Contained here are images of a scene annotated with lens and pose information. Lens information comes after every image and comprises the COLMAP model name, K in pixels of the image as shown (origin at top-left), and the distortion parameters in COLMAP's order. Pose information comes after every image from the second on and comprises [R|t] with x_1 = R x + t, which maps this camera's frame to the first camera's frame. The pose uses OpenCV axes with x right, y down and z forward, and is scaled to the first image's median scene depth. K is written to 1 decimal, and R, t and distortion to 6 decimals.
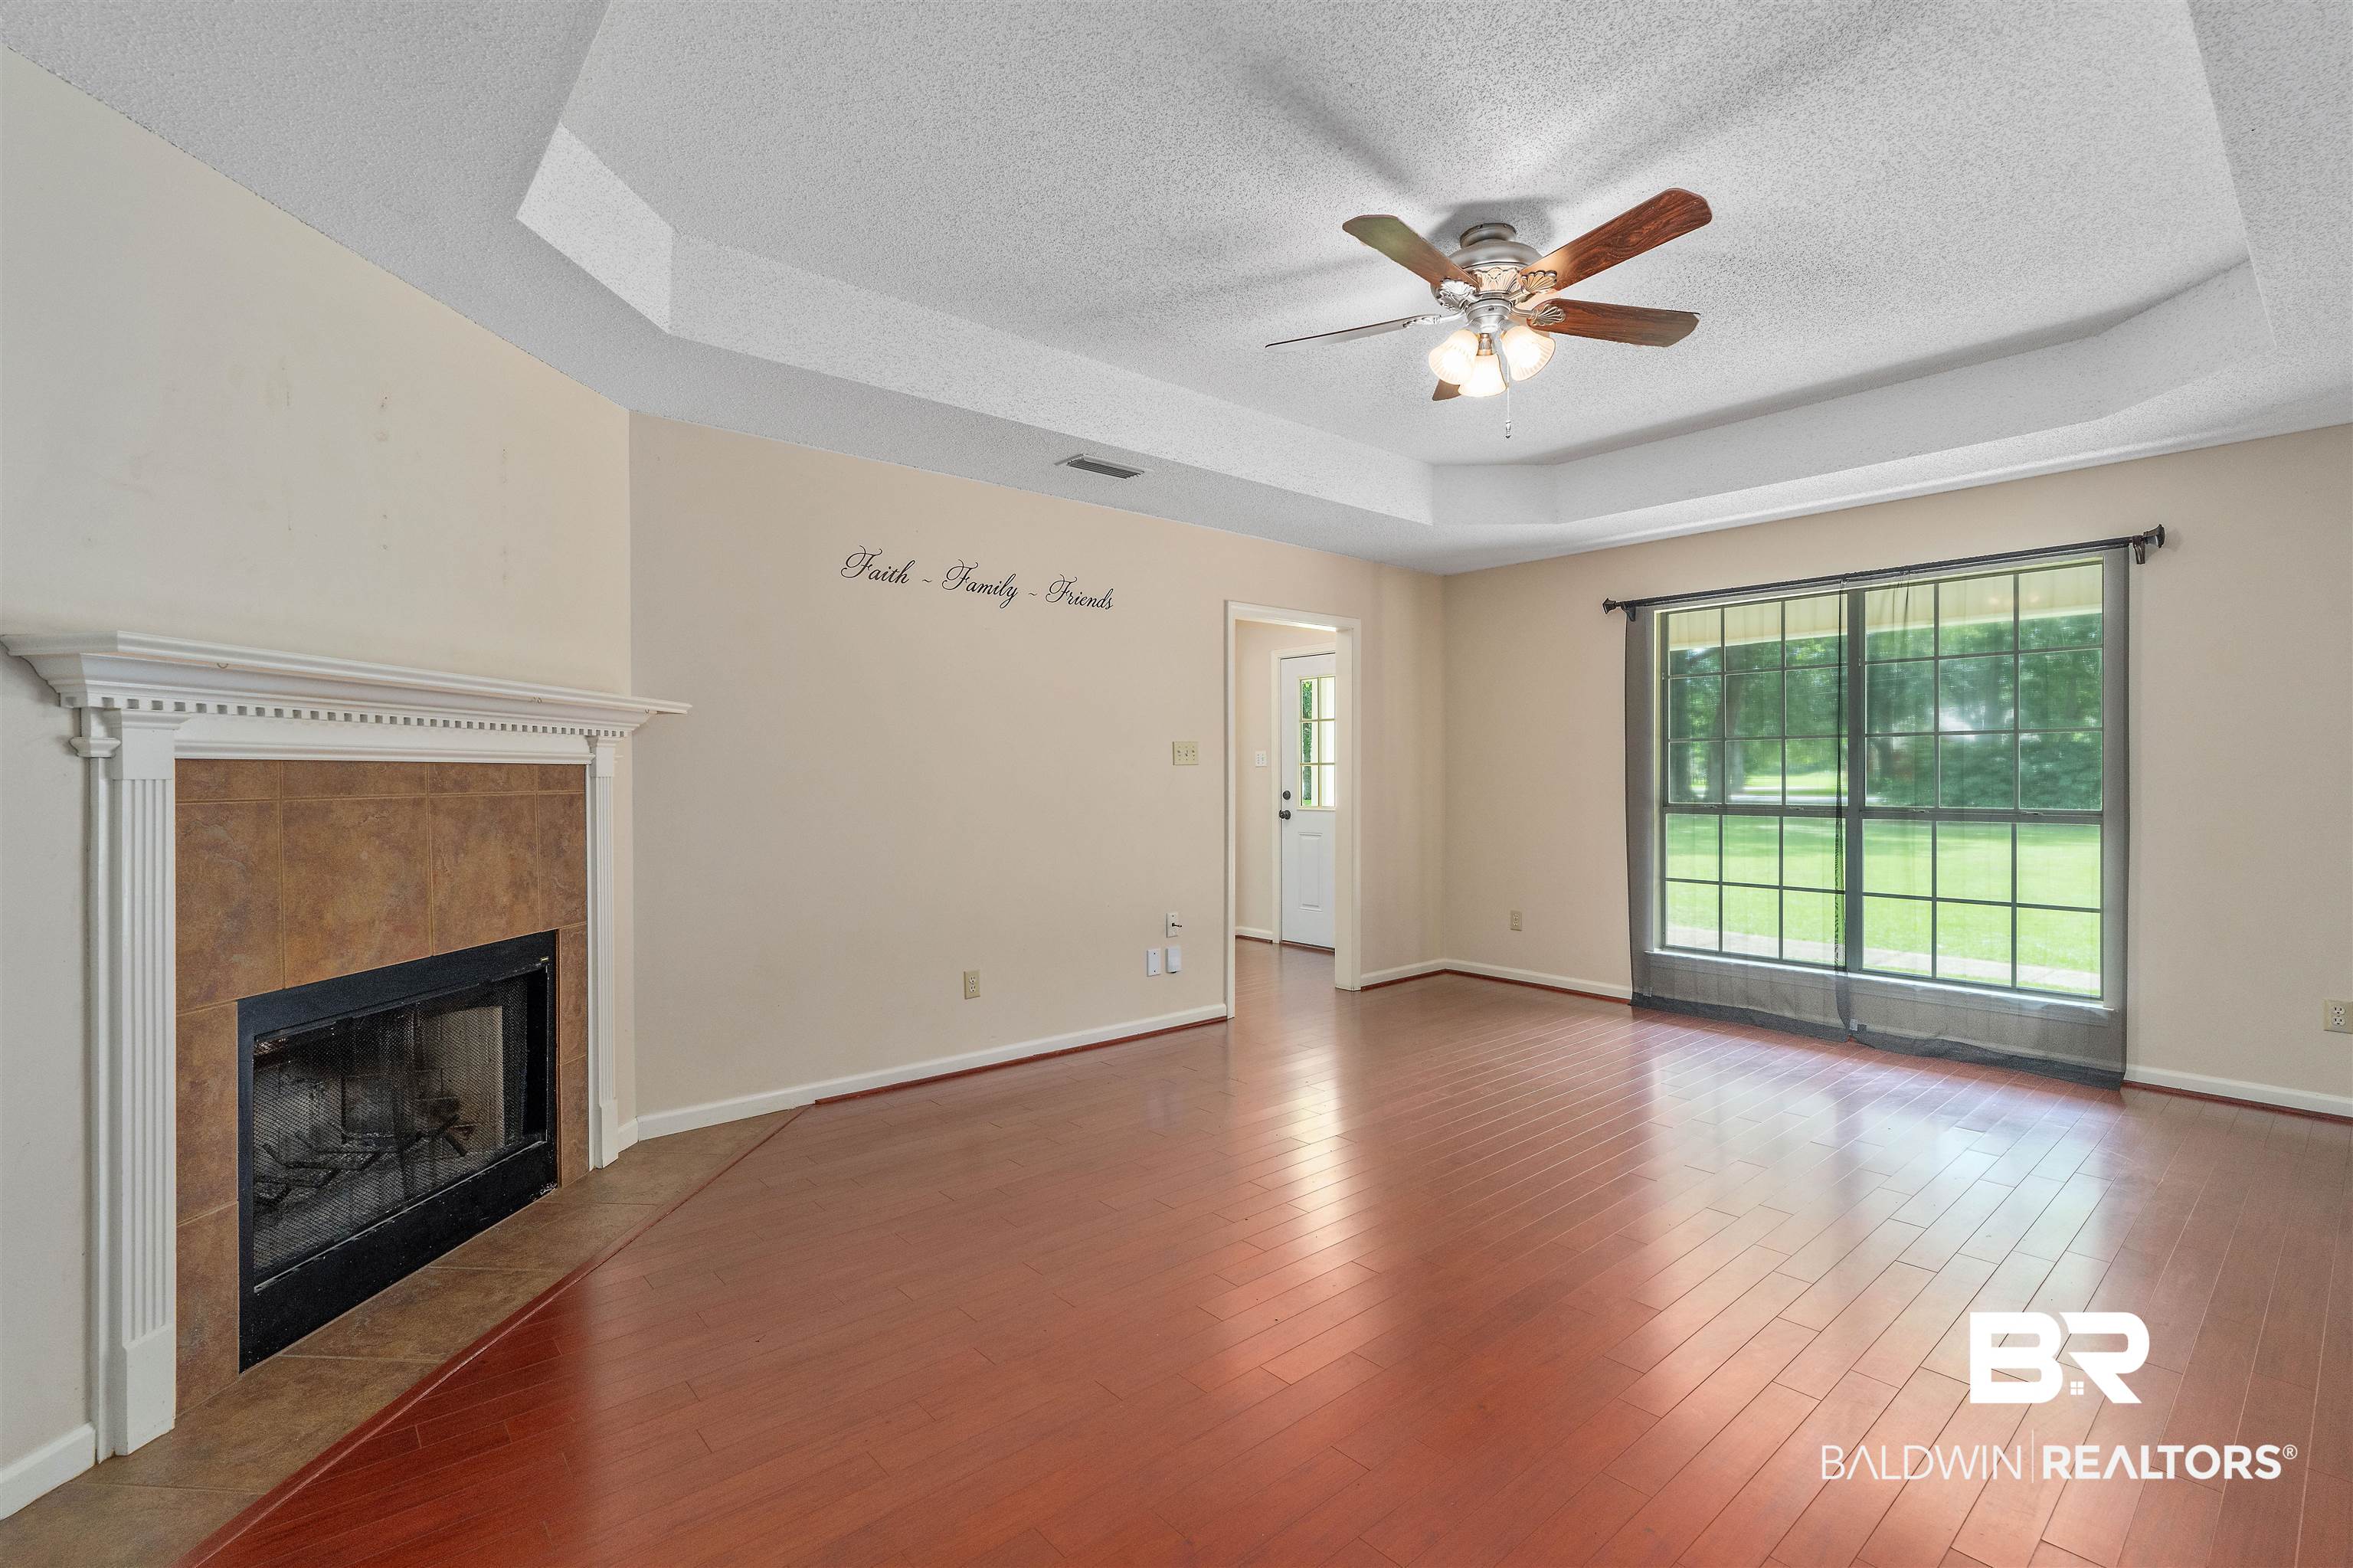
lens RADIAL K [[1063.5, 0, 1173.6], [0, 1063.5, 787.1], [0, 0, 1]] dist [0.000134, -0.001492]
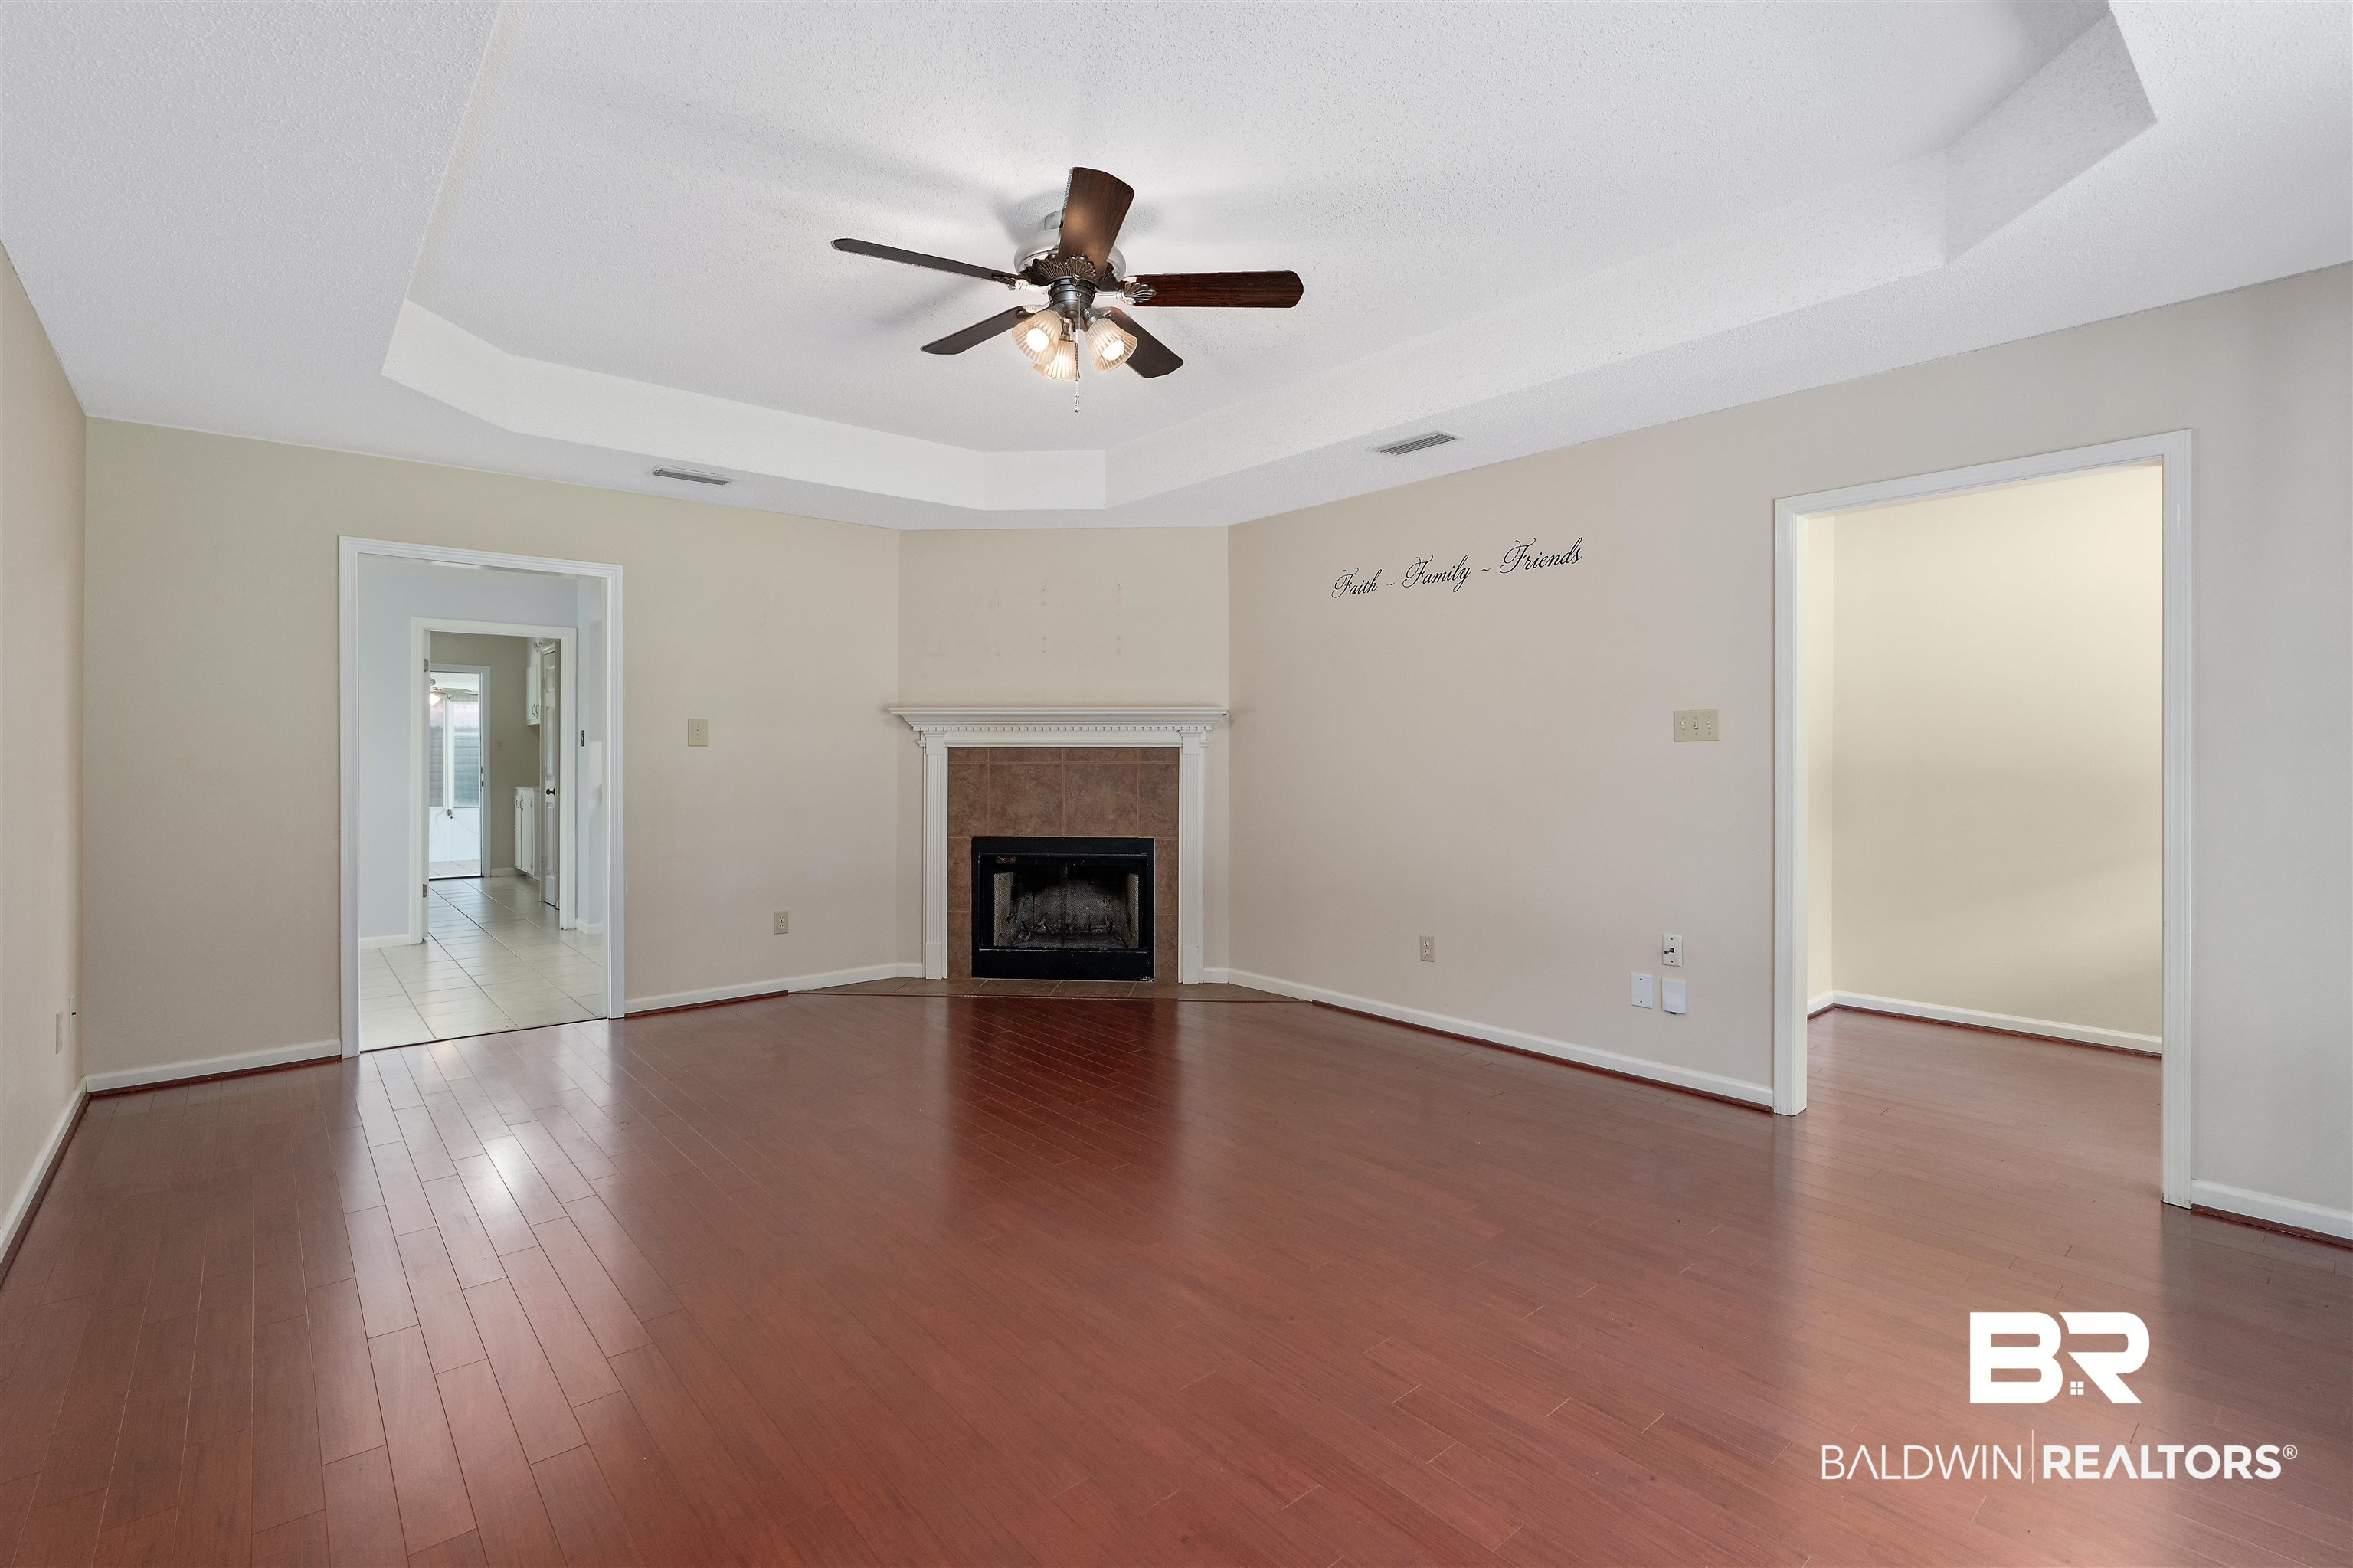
lens RADIAL K [[1063.5, 0, 1174.7], [0, 1063.5, 763.2], [0, 0, 1]] dist [0.000134, -0.001492]
pose [[0.001377, 0.012327, -0.999923, 1.363652], [-0.012068, 0.999851, 0.012310, -0.018555], [0.999926, 0.012050, 0.001526, 1.143068]]
